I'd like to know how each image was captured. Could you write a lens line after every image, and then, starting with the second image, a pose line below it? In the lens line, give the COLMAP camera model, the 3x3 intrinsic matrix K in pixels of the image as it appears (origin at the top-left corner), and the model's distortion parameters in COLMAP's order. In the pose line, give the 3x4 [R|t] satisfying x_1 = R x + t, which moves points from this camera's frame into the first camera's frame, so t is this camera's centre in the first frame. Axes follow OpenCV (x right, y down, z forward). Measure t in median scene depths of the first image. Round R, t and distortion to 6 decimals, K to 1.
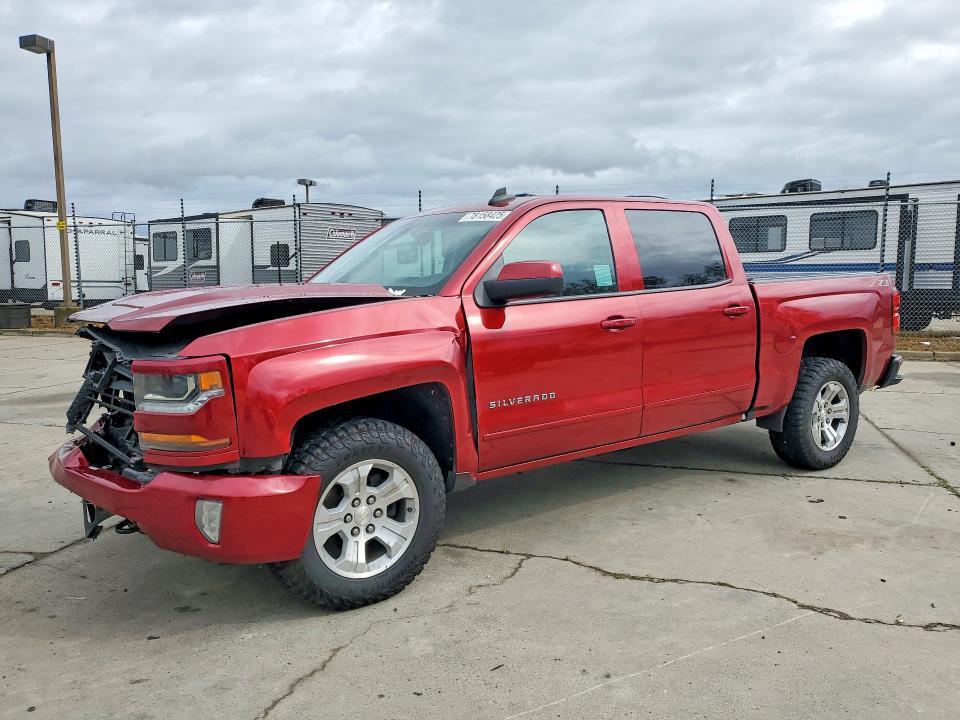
lens RADIAL K [[757.2, 0, 472.9], [0, 757.2, 360.1], [0, 0, 1]] dist [0.017255, -0.009513]
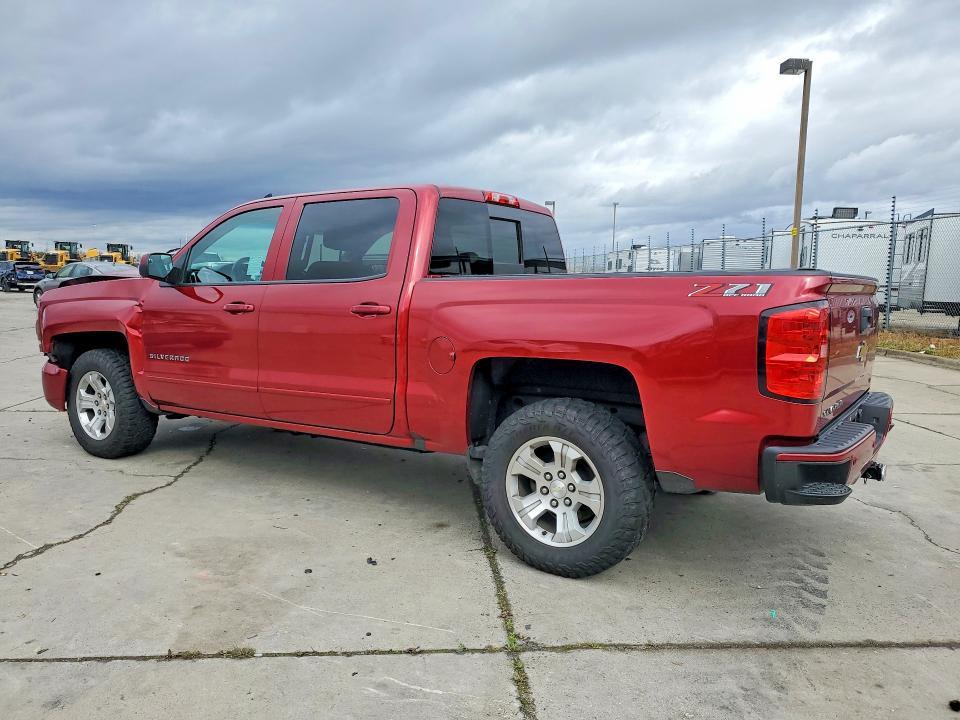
lens RADIAL K [[757.2, 0, 479.9], [0, 757.2, 360.9], [0, 0, 1]] dist [0.017255, -0.009513]
pose [[0.338566, 0.116685, -0.933680, 1.096897], [-0.123774, 0.989182, 0.078739, -0.084447], [0.932766, 0.088907, 0.349346, 0.750686]]
